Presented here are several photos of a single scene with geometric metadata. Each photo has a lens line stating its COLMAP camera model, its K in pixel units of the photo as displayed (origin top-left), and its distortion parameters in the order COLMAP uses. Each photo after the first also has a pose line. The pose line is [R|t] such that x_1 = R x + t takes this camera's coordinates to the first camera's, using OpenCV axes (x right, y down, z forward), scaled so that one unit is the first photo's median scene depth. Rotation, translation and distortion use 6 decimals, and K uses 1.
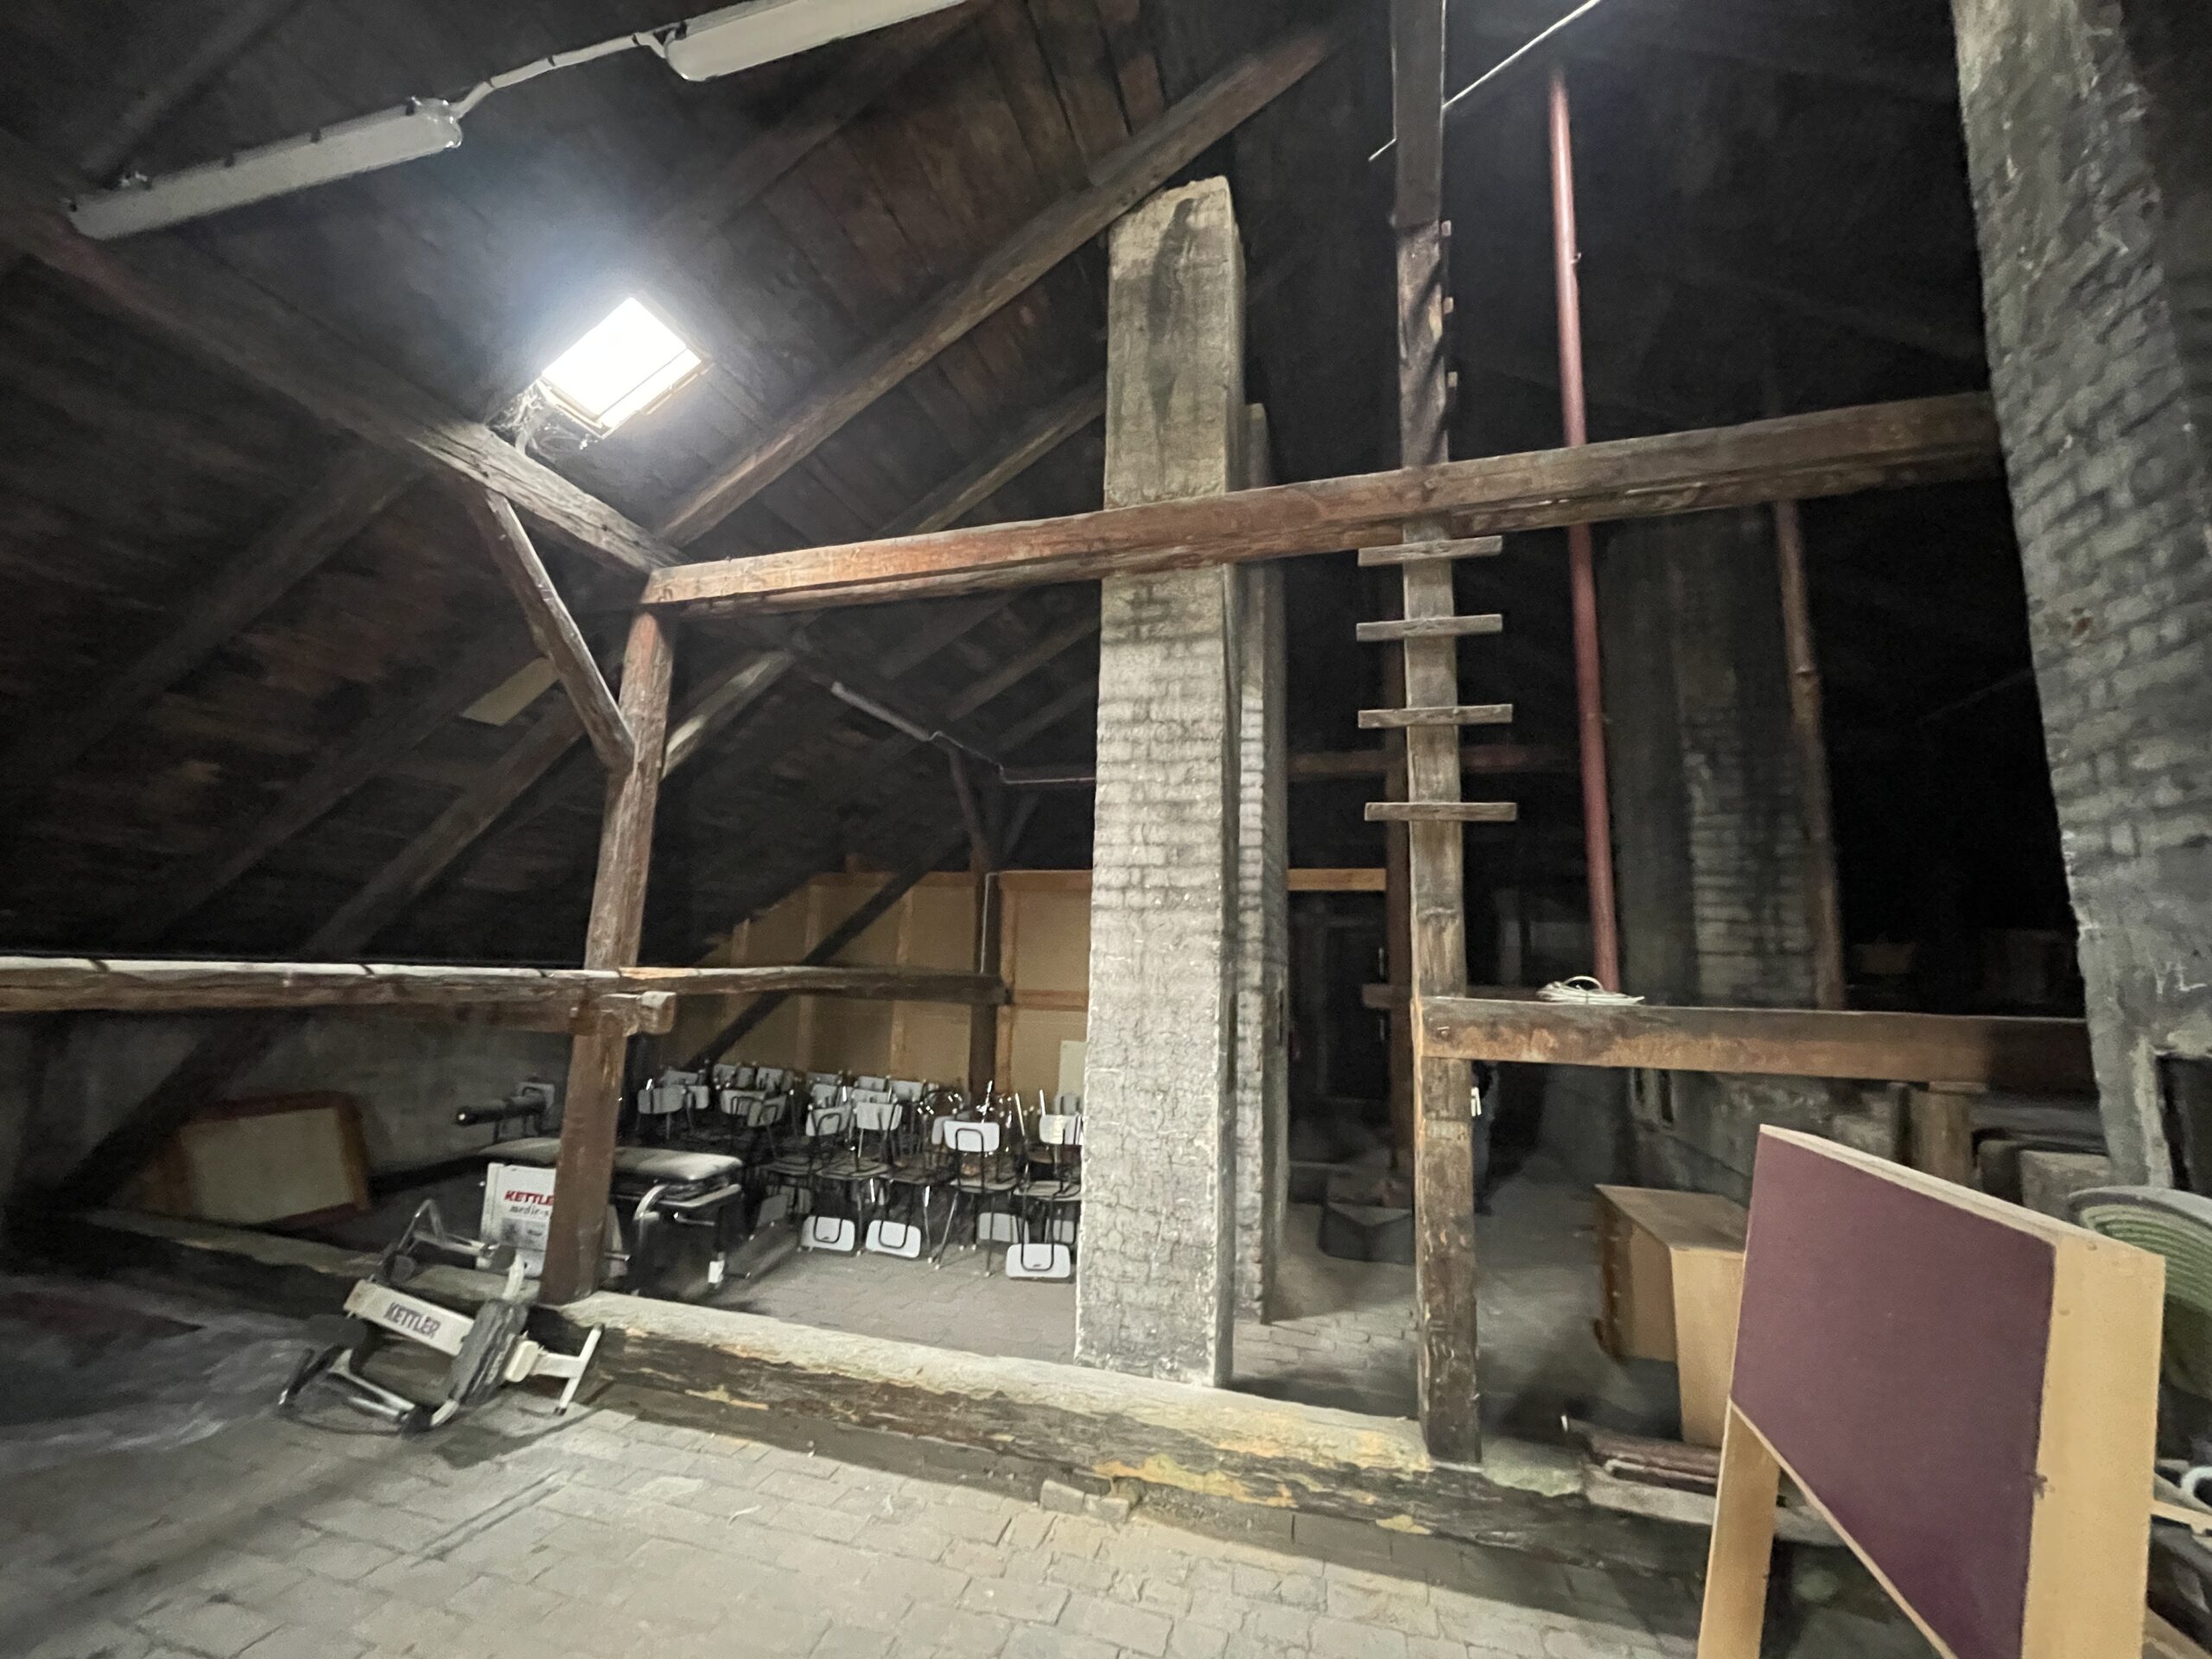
lens RADIAL K [[894.5, 0, 1104.5], [0, 894.5, 825.1], [0, 0, 1]] dist [-0.001304, -0.000501]
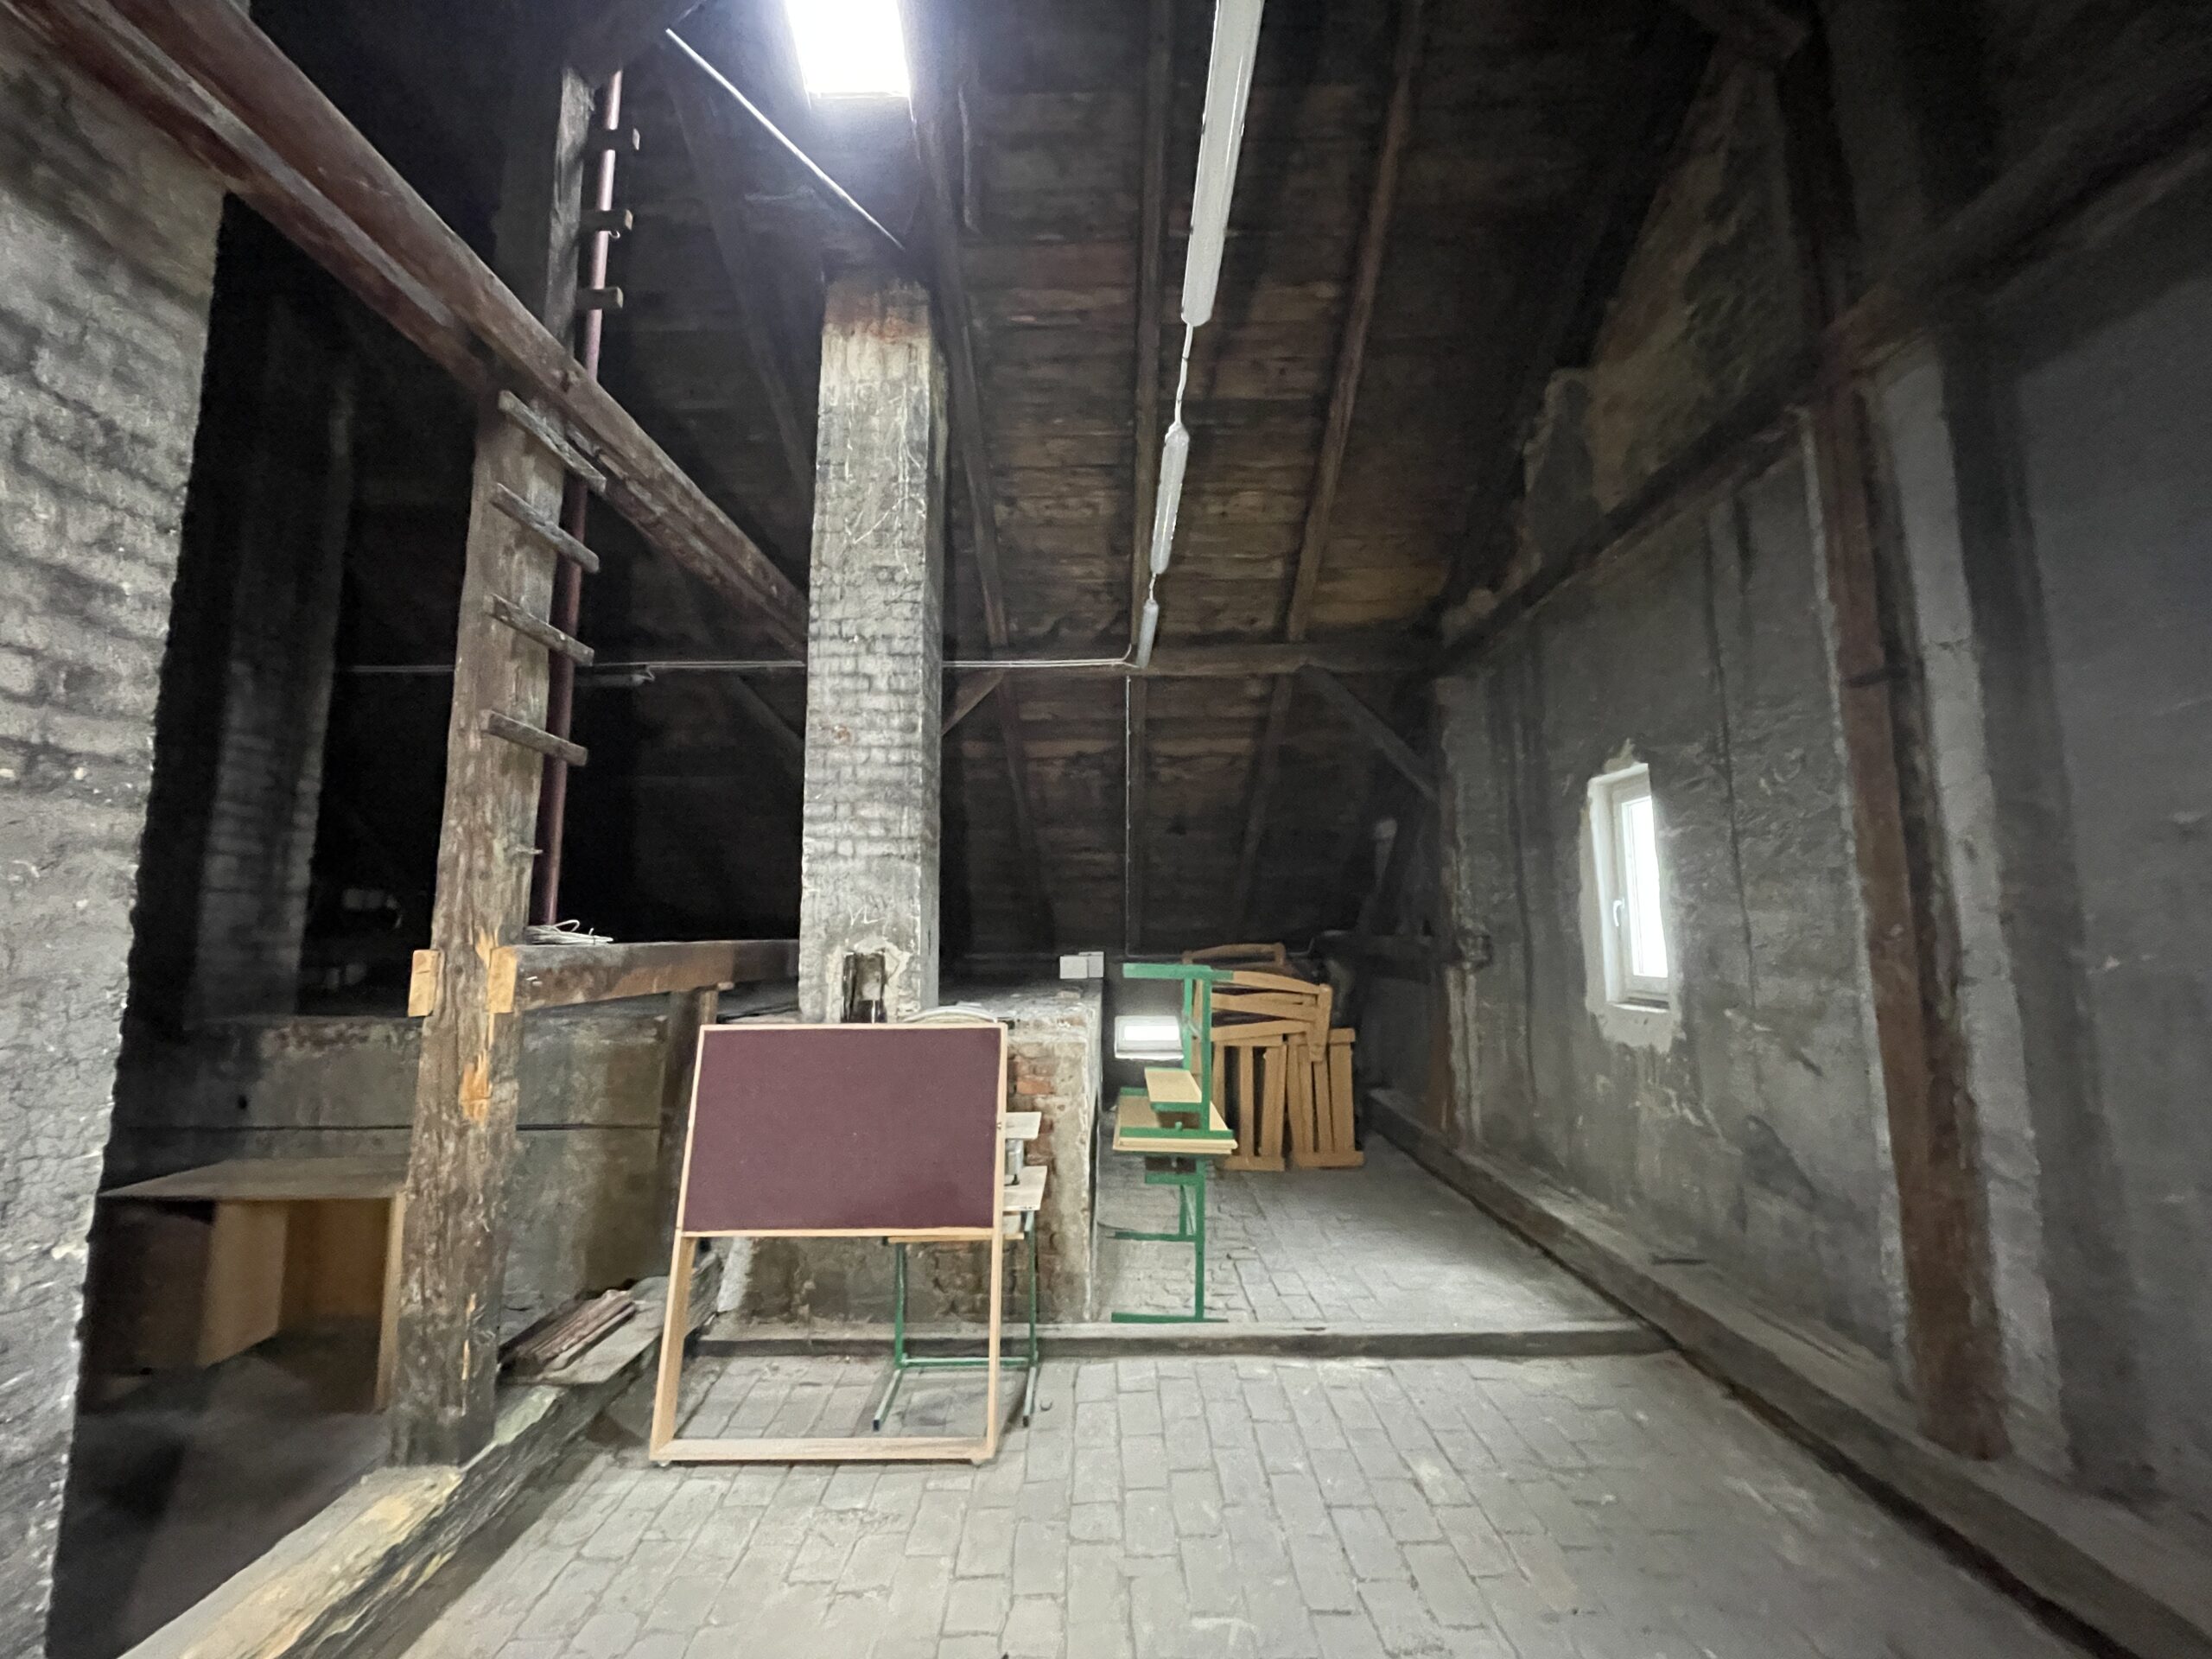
lens RADIAL K [[894.5, 0, 1107.3], [0, 894.5, 825.7], [0, 0, 1]] dist [-0.001304, -0.000501]
pose [[-0.285286, 0.086973, 0.954488, -0.694525], [-0.158556, 0.977870, -0.136494, 0.109499], [-0.945236, -0.190280, -0.265182, 0.739164]]
